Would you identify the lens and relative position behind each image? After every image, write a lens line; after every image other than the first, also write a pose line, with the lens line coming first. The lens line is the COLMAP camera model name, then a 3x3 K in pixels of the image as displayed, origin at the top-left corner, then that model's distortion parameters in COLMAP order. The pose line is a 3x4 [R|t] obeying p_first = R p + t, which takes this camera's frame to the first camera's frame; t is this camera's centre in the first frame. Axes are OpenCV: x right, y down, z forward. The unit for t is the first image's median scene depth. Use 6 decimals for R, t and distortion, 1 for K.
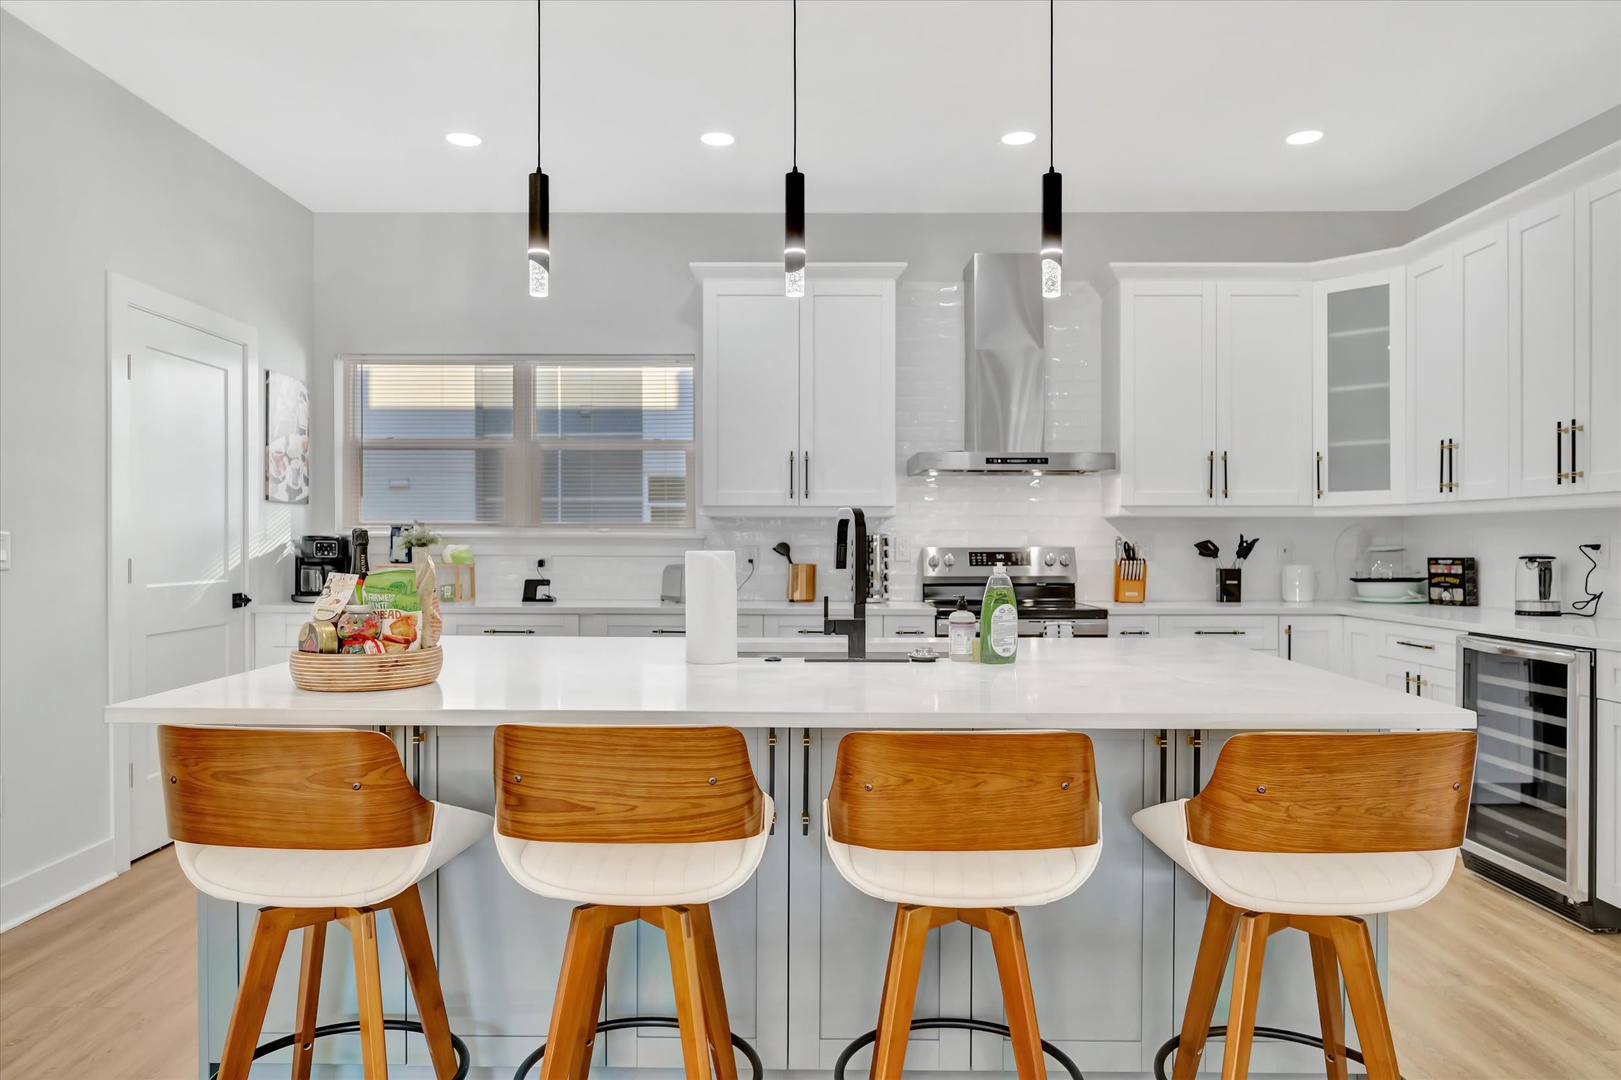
lens RADIAL K [[1066.9, 0, 810.5], [0, 1066.9, 540.0], [0, 0, 1]] dist [0.000576, -0.001969]
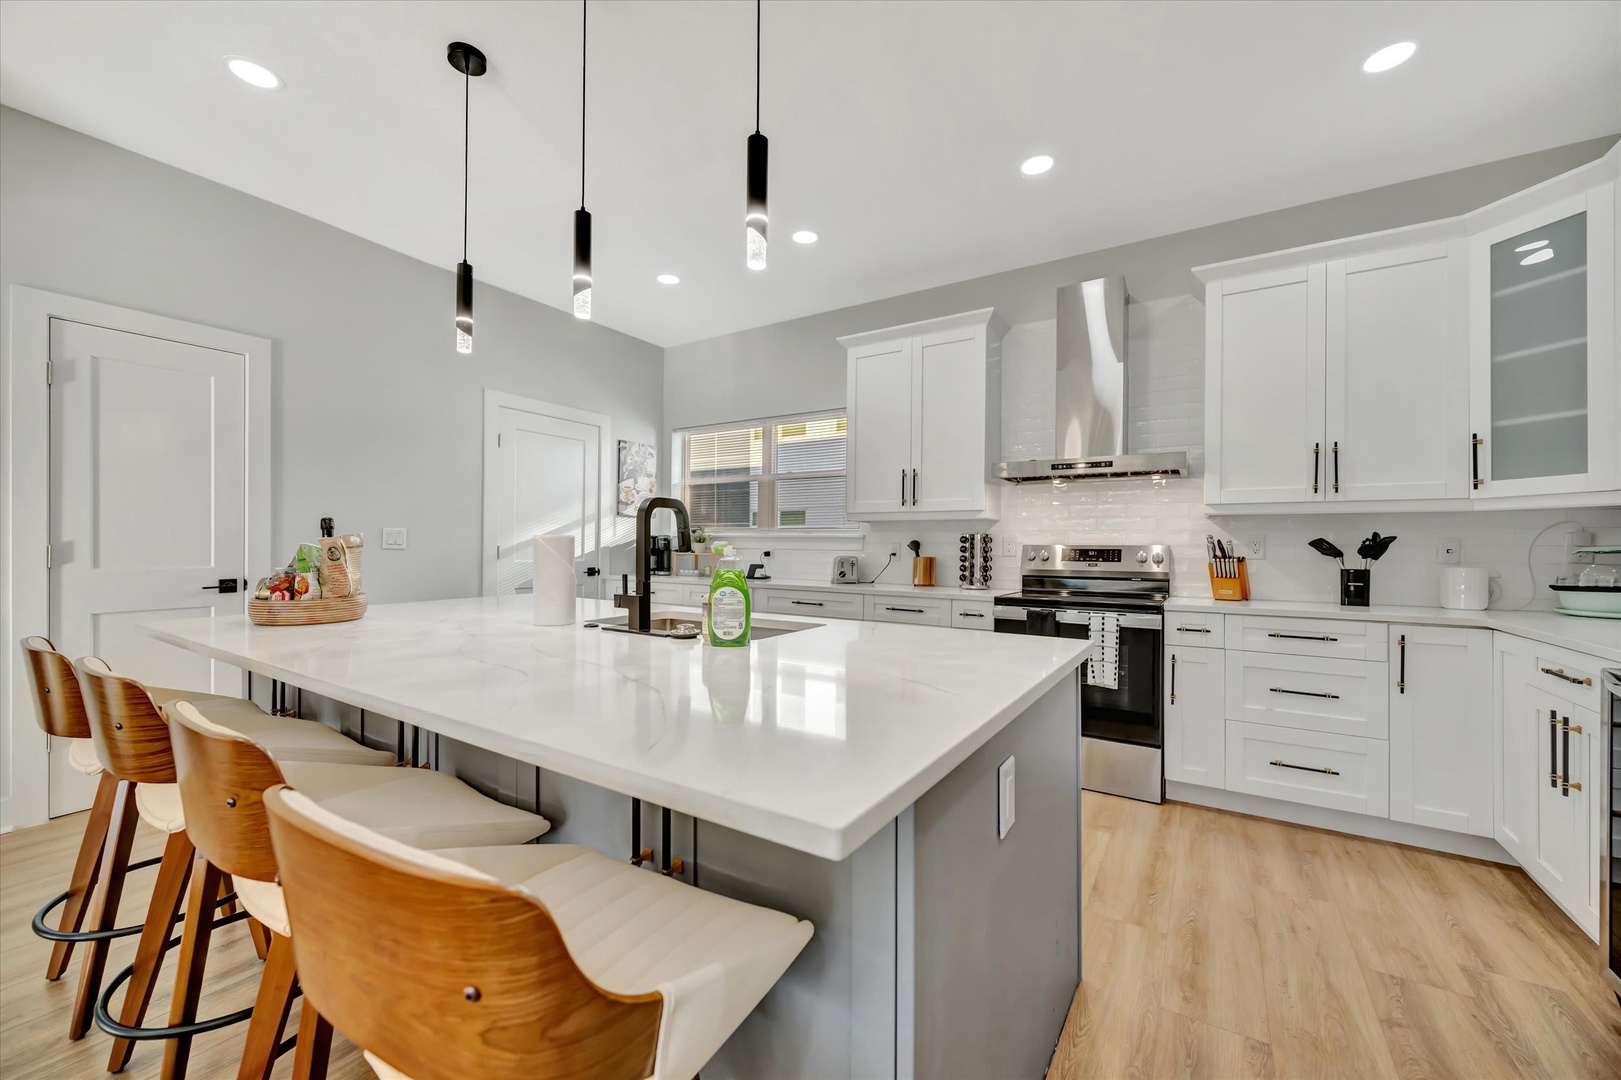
lens RADIAL K [[631.4, 0, 808.3], [0, 631.4, 543.7], [0, 0, 1]] dist [-0.000106, -0.000159]
pose [[0.841855, 0.004944, -0.539681, 0.303668], [-0.009079, 0.999946, -0.005001, 0.011976], [0.539627, 0.009109, 0.841855, 0.294542]]
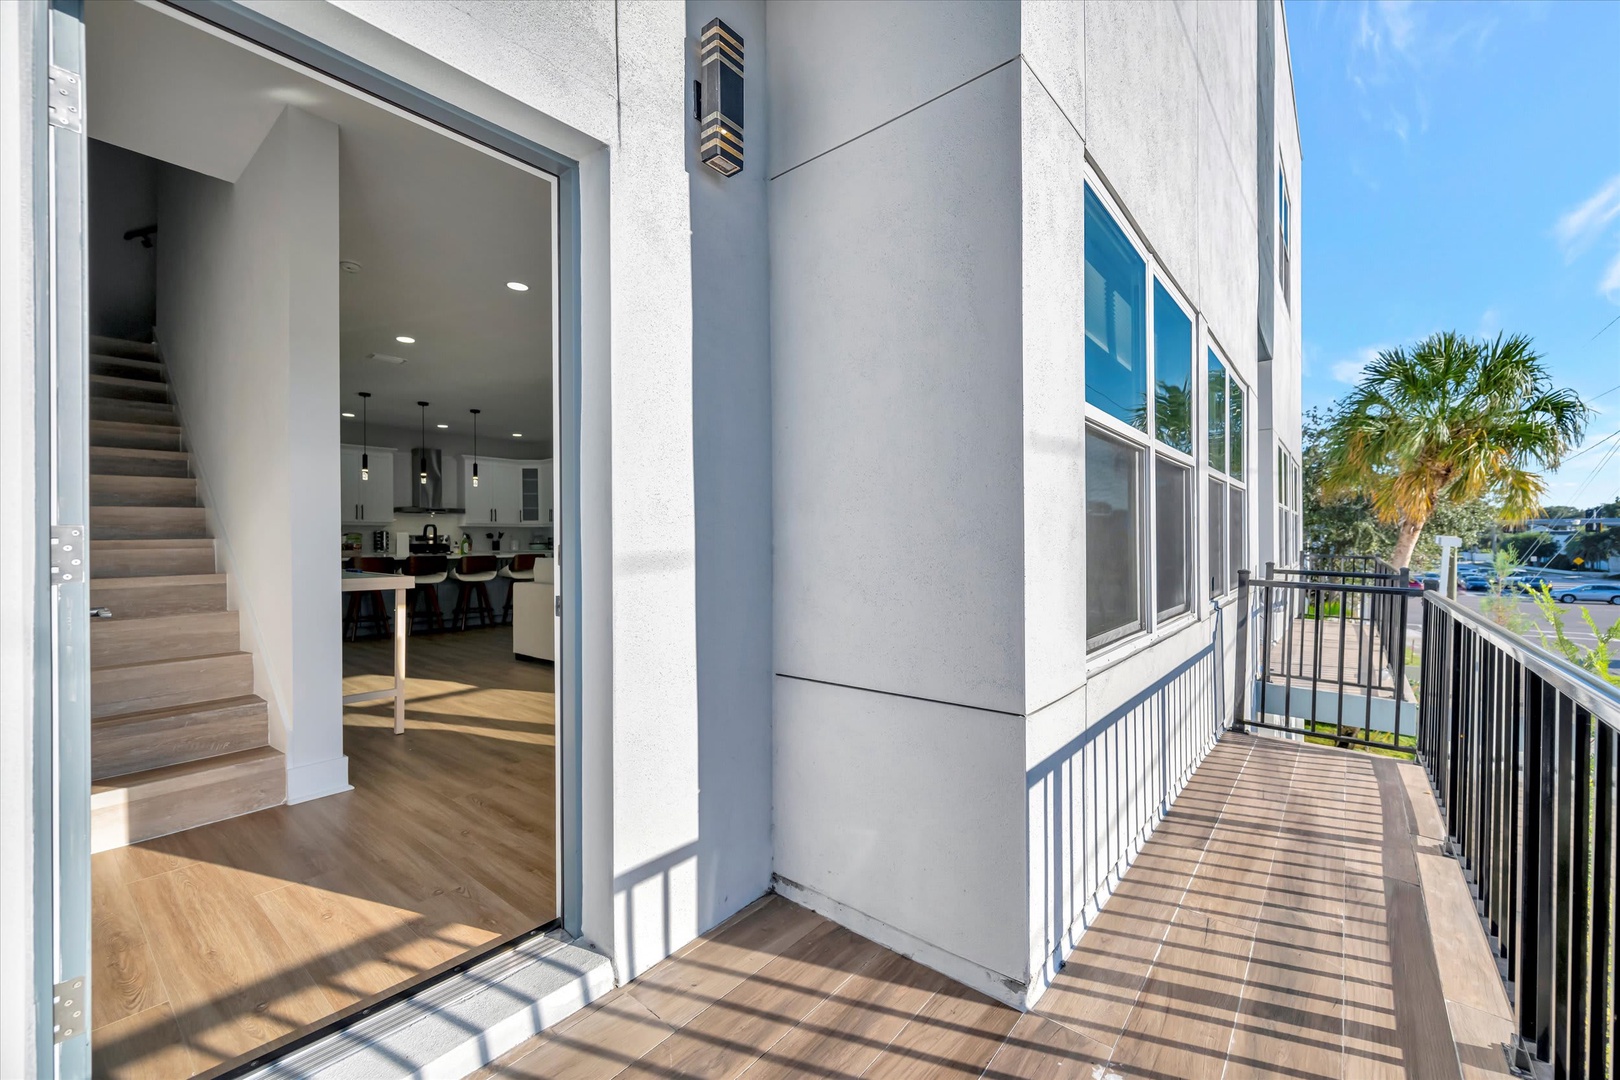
lens RADIAL K [[645.7, 0, 810.0], [0, 645.7, 540.0], [0, 0, 1]] dist [0.000217, -0.000051]
pose [[0.634787, -0.005898, 0.772665, -0.654150], [0.003997, 0.999983, 0.004349, 0.018665], [-0.772677, 0.000328, 0.634799, -1.271449]]
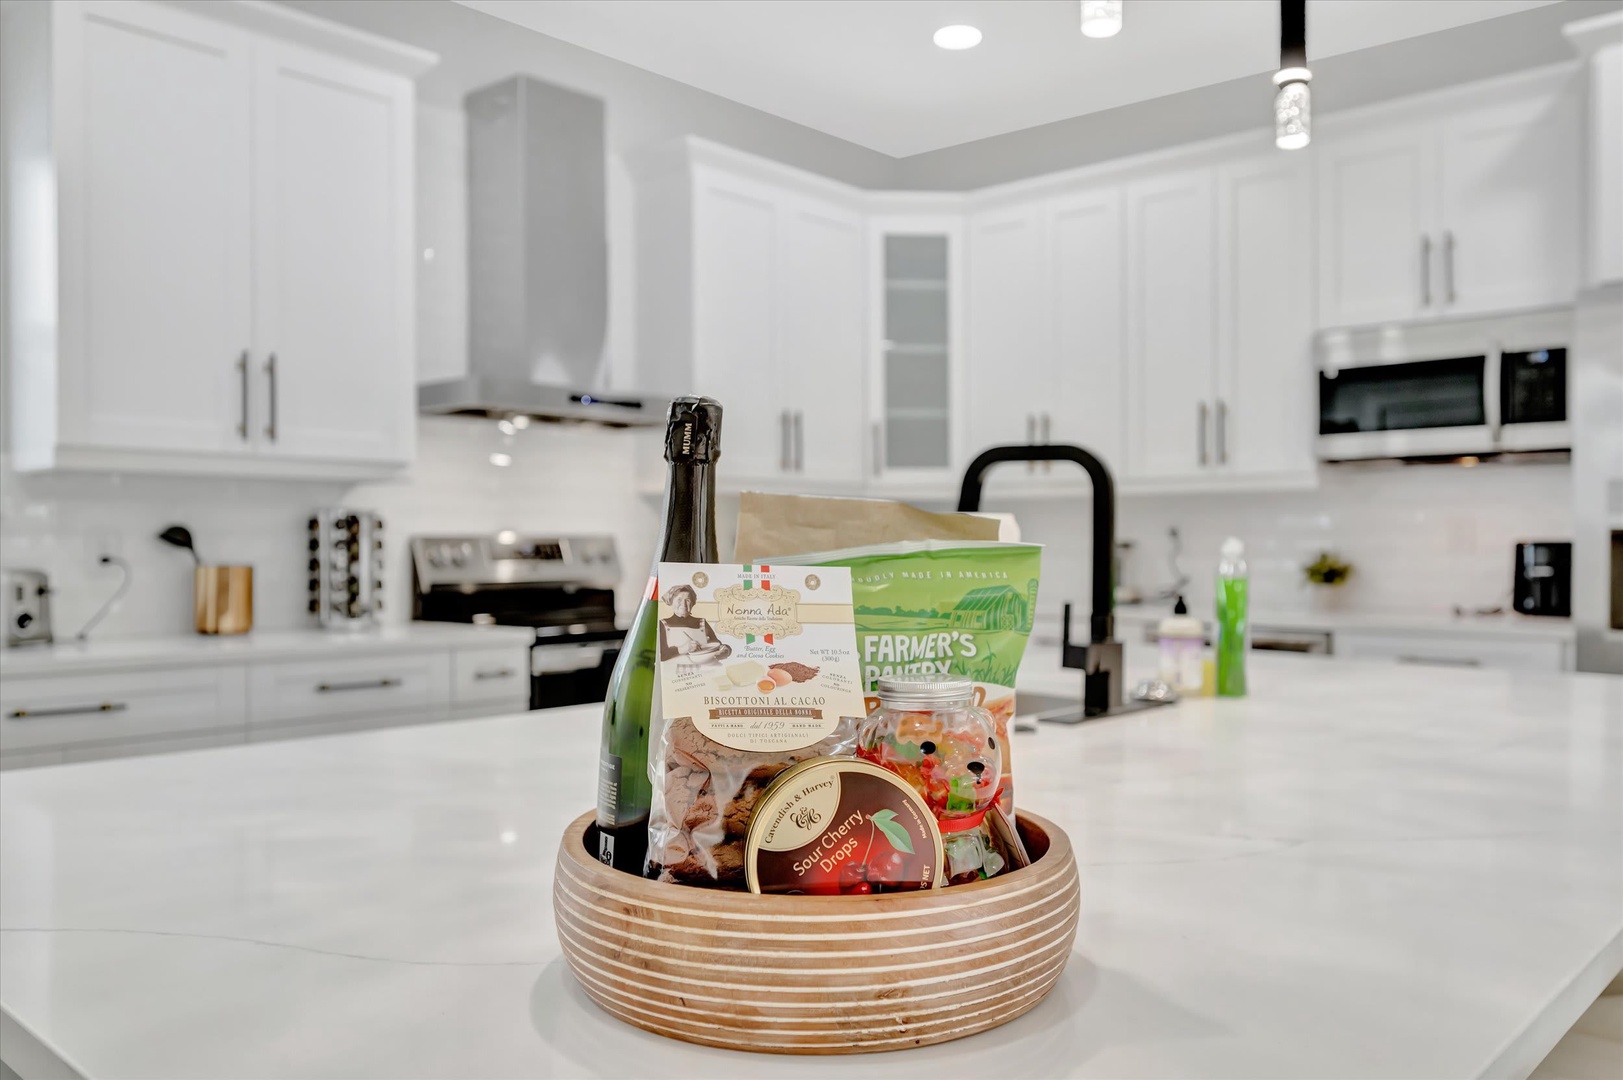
lens RADIAL K [[1287.2, 0, 820.3], [0, 1287.2, 540.6], [0, 0, 1]] dist [0.000463, -0.000646]
pose [[0.666702, 0.000164, 0.745324, -0.308041], [0.001158, 0.999999, -0.001256, 0.012218], [-0.745324, 0.001701, 0.666701, 0.364584]]
